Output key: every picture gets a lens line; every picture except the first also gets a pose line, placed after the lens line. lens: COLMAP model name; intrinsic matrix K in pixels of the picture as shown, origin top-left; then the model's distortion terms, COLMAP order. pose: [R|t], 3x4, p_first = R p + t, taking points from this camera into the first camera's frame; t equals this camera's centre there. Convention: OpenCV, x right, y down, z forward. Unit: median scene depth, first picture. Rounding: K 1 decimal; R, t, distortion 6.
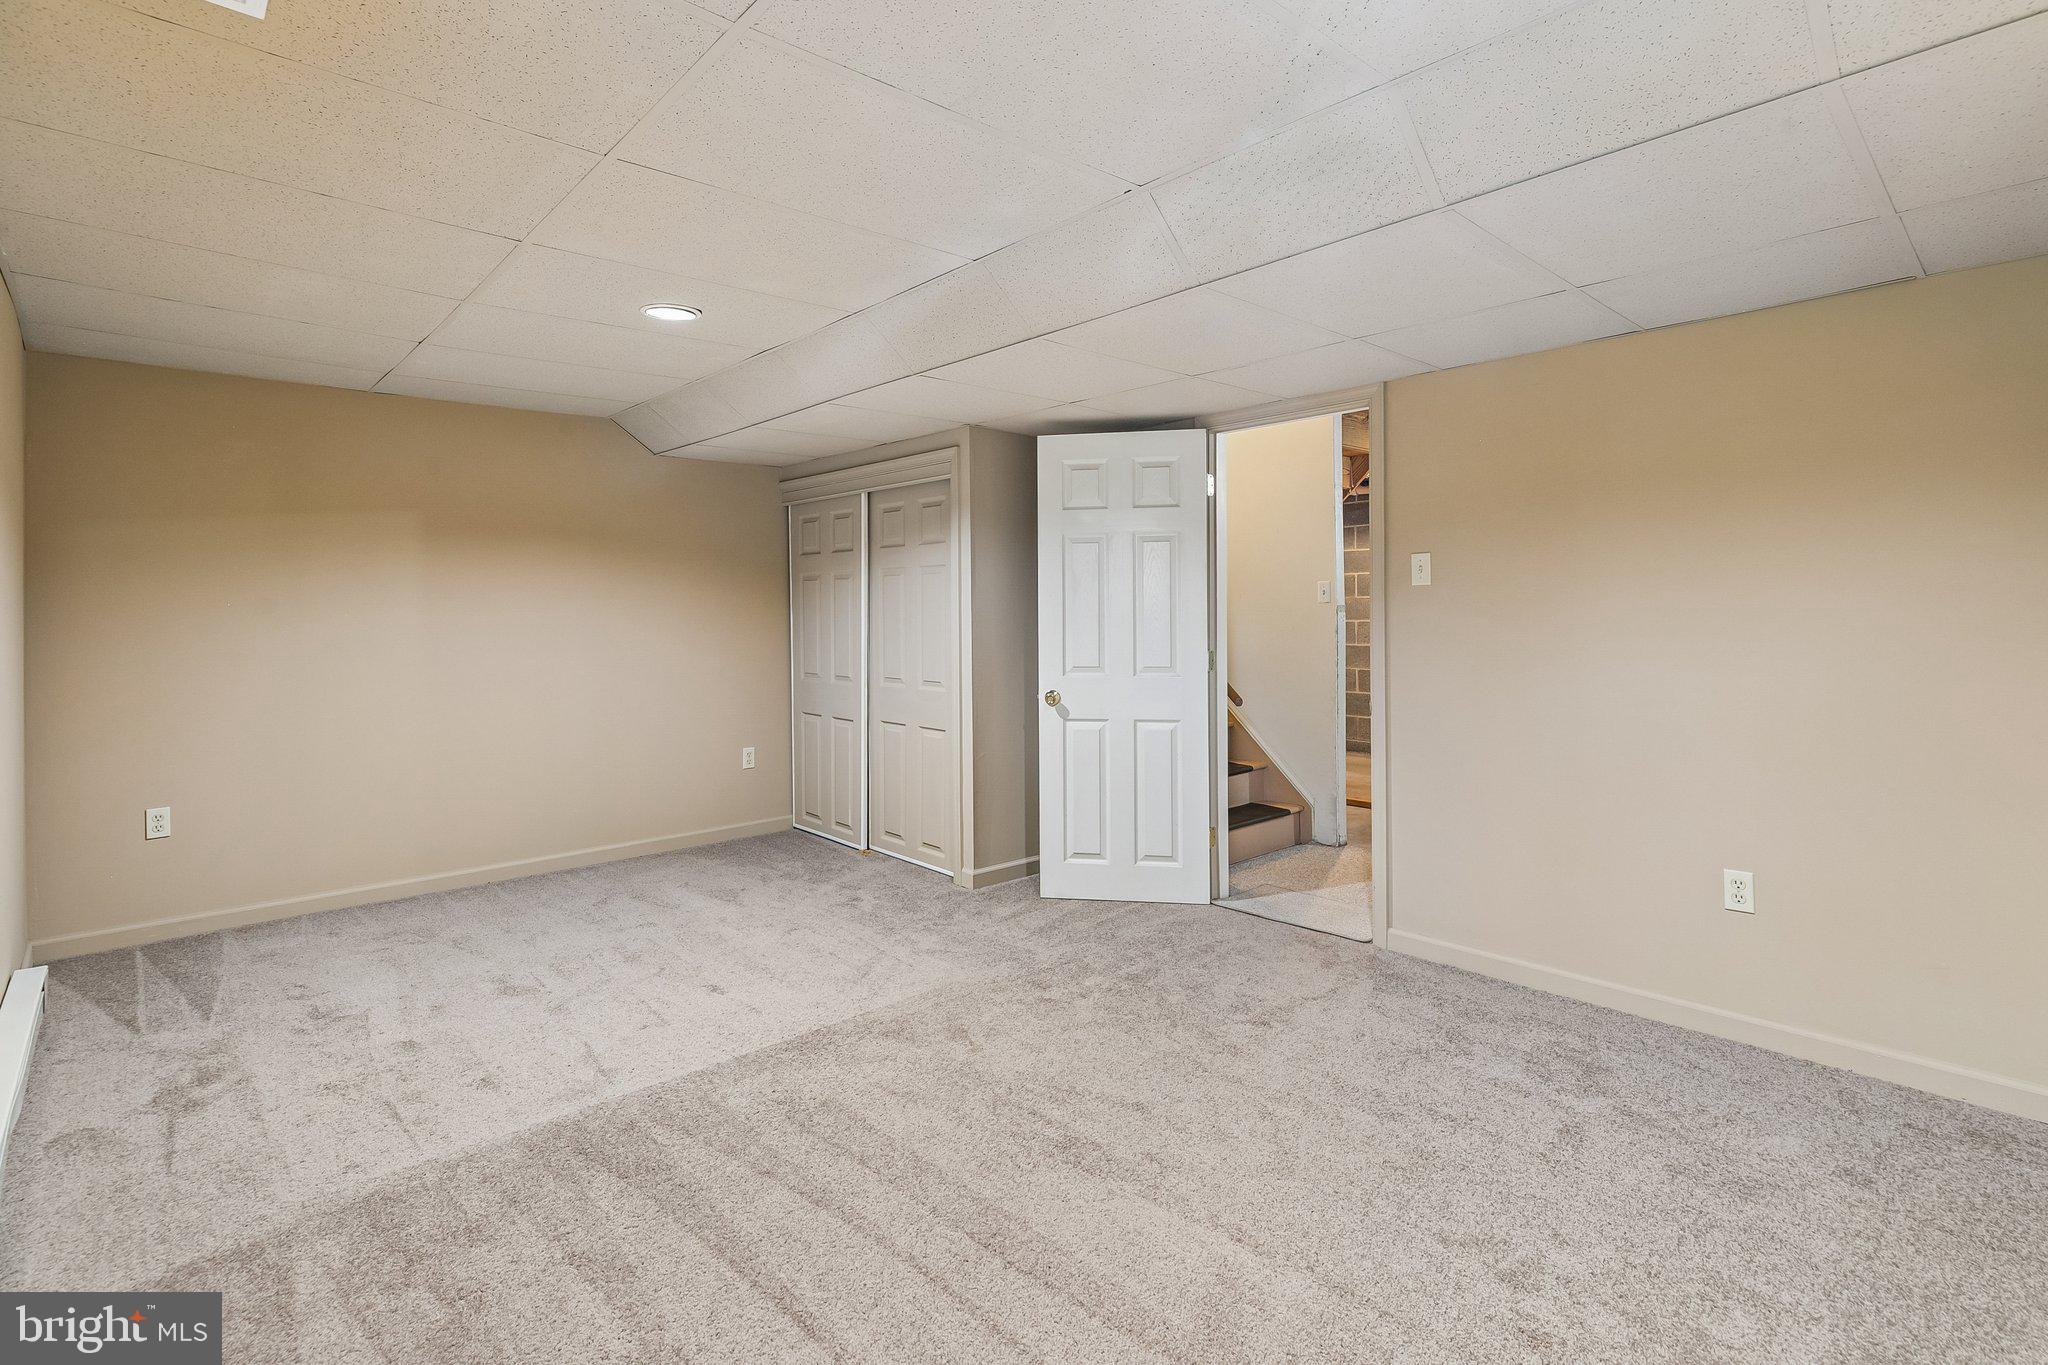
lens RADIAL K [[958.1, 0, 1021.3], [0, 958.1, 612.0], [0, 0, 1]] dist [-0.000626, -0.000187]
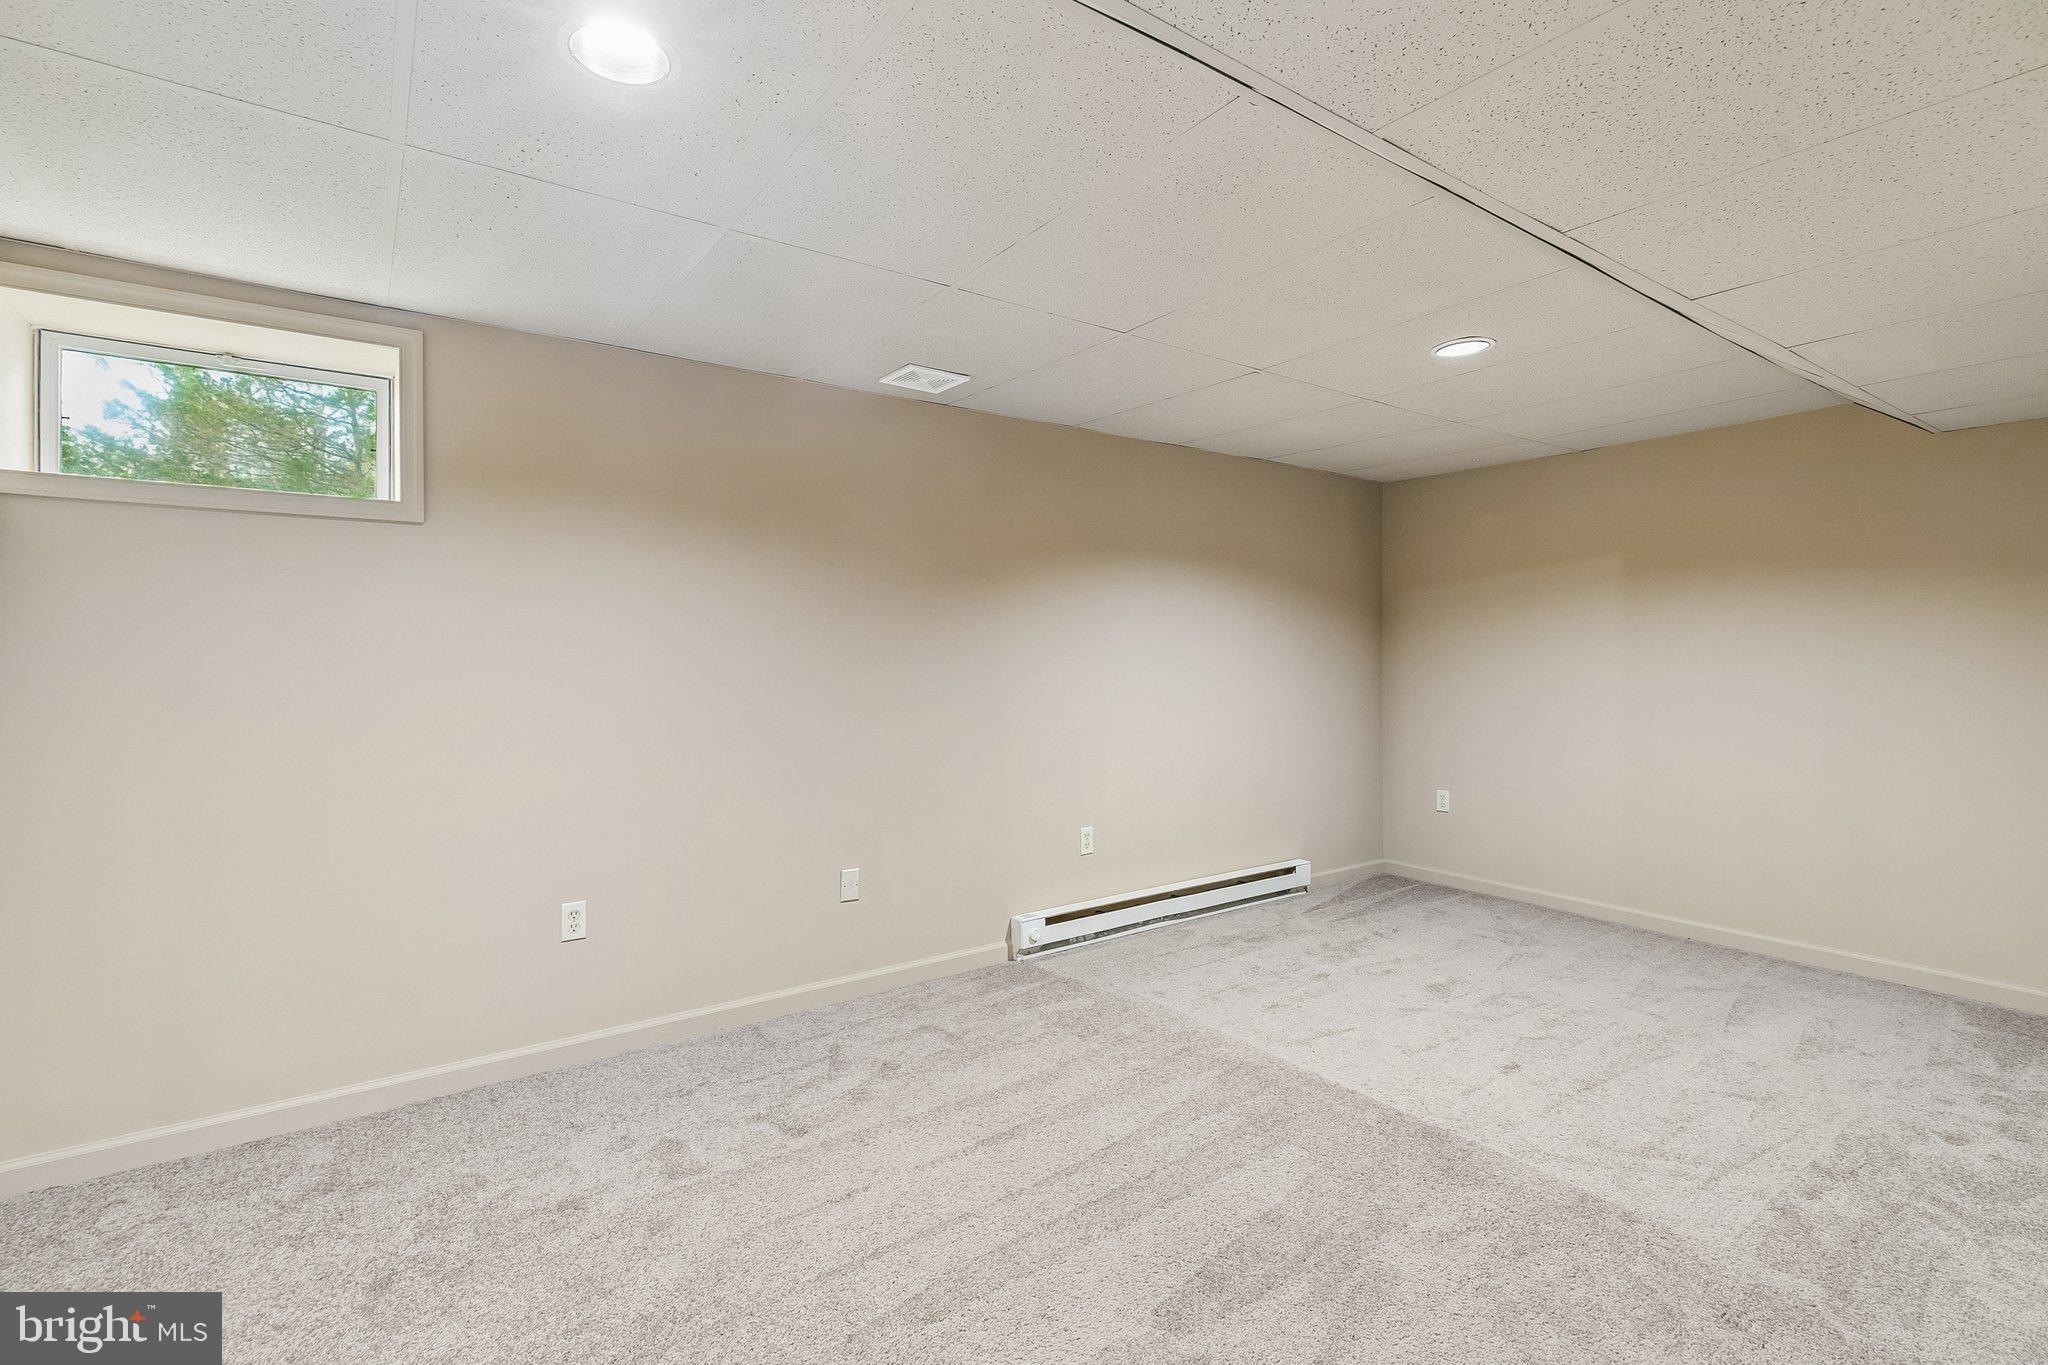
lens RADIAL K [[938.3, 0, 1021.1], [0, 938.3, 660.1], [0, 0, 1]] dist [-0.002512, -0.000664]
pose [[-0.120244, 0.016127, -0.992613, 0.637557], [0.000210, 0.999868, 0.016220, -0.009361], [0.992744, 0.001742, -0.120232, 0.670679]]
